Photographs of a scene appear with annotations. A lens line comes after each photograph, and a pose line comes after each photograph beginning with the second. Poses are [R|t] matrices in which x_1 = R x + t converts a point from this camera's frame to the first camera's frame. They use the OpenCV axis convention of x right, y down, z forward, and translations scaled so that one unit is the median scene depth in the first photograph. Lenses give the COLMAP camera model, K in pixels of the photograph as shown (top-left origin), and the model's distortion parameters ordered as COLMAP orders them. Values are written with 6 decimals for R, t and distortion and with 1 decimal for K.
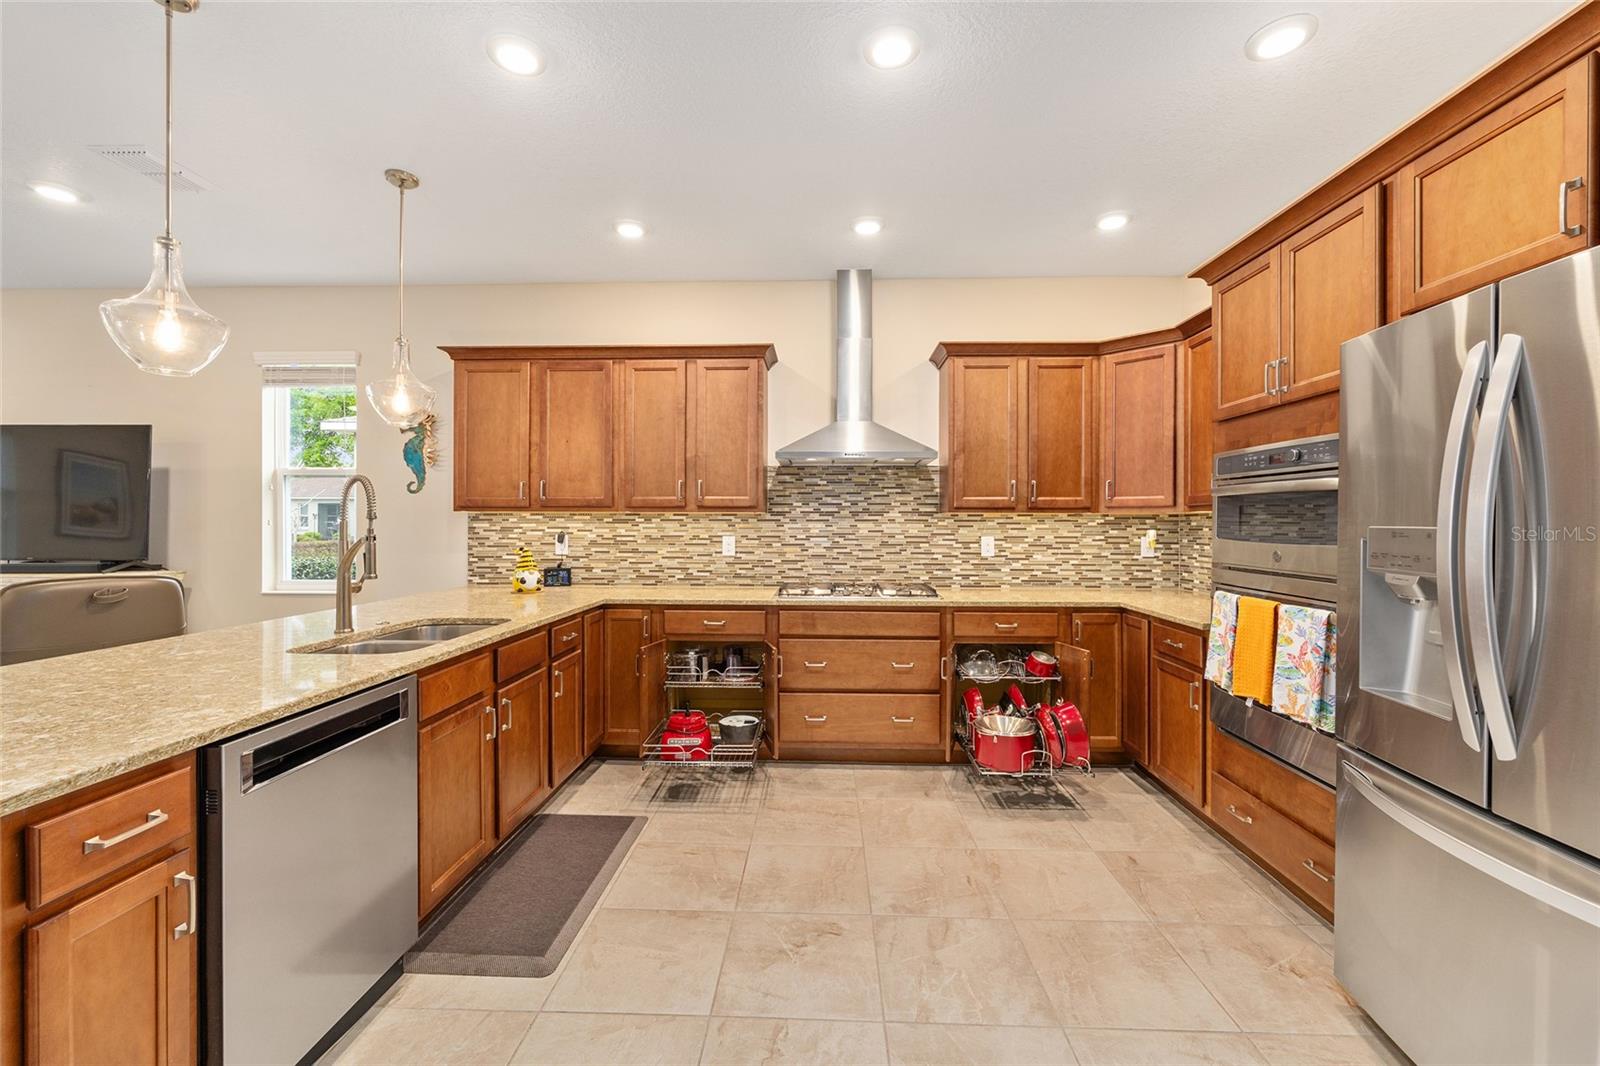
lens RADIAL K [[642.2, 0, 800.5], [0, 642.2, 525.6], [0, 0, 1]] dist [-0.003105, 0.001276]
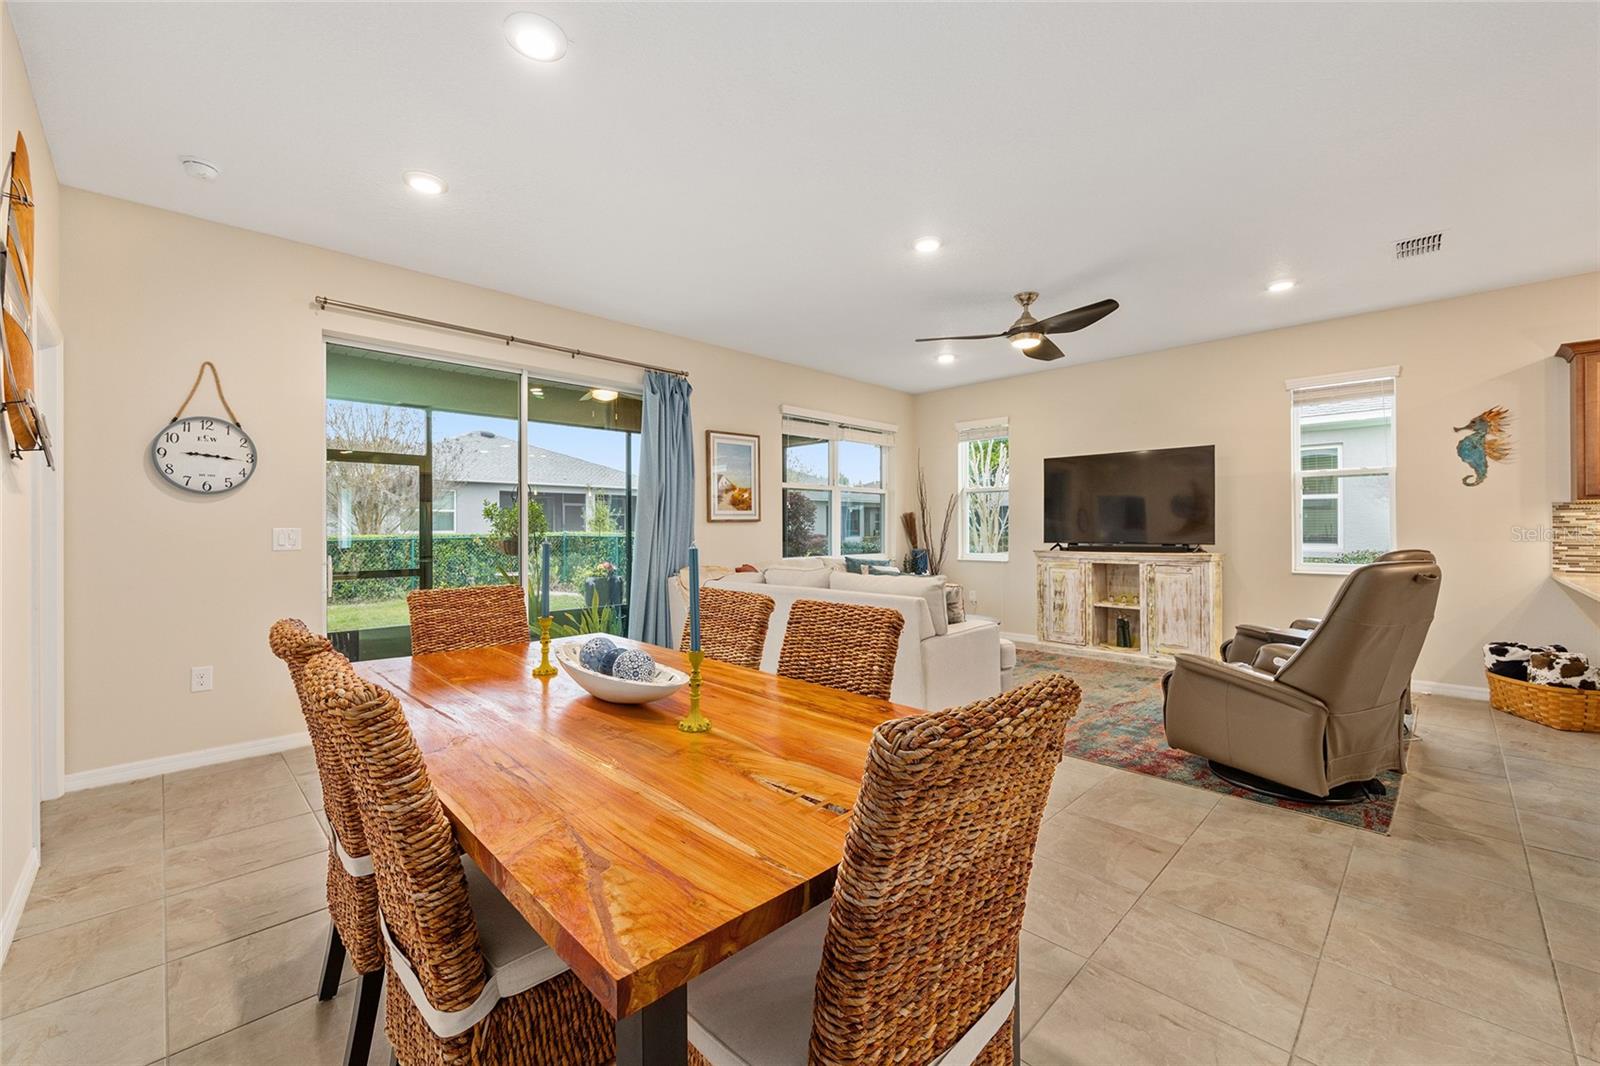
lens RADIAL K [[642.2, 0, 800.5], [0, 642.2, 524.9], [0, 0, 1]] dist [-0.003105, 0.001276]
pose [[0.733150, -0.008728, -0.680011, -0.765364], [0.003717, 0.999954, -0.008827, 0.022626], [0.680057, 0.003944, 0.733148, -0.619670]]
